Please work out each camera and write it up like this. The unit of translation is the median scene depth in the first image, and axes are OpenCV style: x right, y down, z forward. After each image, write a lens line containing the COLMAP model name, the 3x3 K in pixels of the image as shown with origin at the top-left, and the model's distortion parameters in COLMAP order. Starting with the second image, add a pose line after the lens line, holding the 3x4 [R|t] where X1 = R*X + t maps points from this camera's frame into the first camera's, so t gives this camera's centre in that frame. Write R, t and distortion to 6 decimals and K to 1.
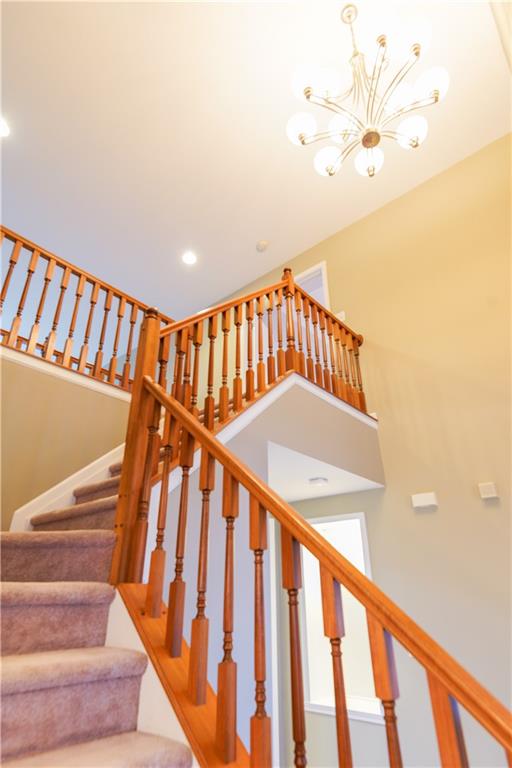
lens RADIAL K [[429.6, 0, 255.7], [0, 429.6, 382.4], [0, 0, 1]] dist [0.004469, 0.000376]
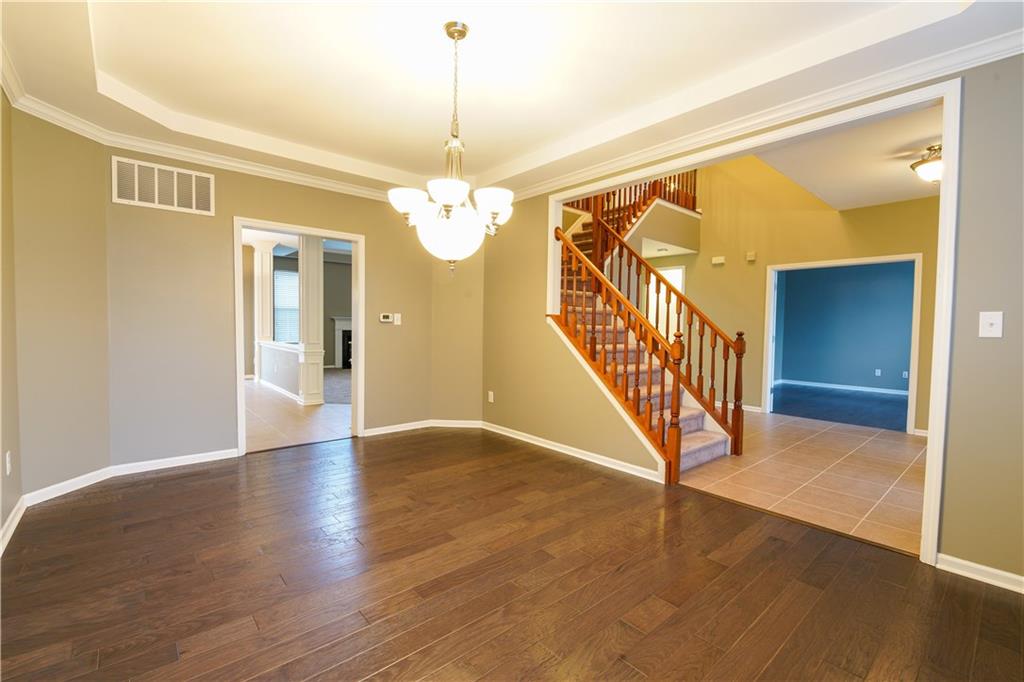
lens RADIAL K [[454.1, 0, 512.4], [0, 454.1, 340.2], [0, 0, 1]] dist [-0.002418, -0.003128]
pose [[0.990127, 0.029978, -0.136933, -0.236085], [0.038329, 0.881737, 0.470181, -0.407848], [0.134834, -0.470787, 0.871882, -1.082922]]
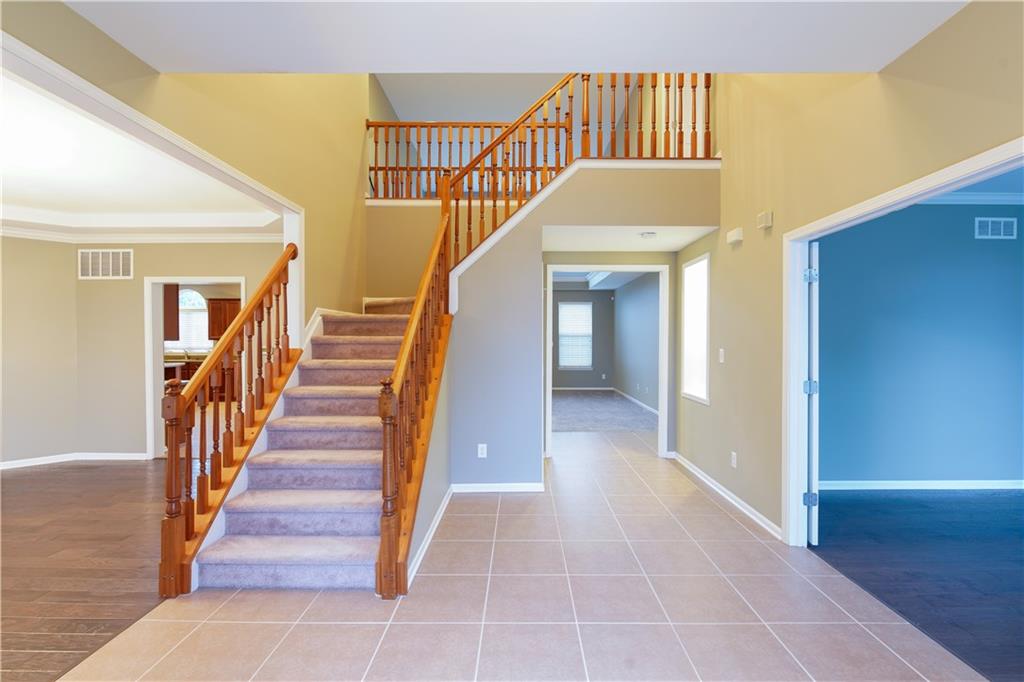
lens RADIAL K [[454.1, 0, 512.8], [0, 454.1, 344.4], [0, 0, 1]] dist [-0.002418, -0.003128]
pose [[0.650449, 0.008825, -0.759499, 0.902511], [0.330102, 0.897277, 0.293132, 0.010009], [0.684068, -0.441379, 0.580720, -0.127899]]
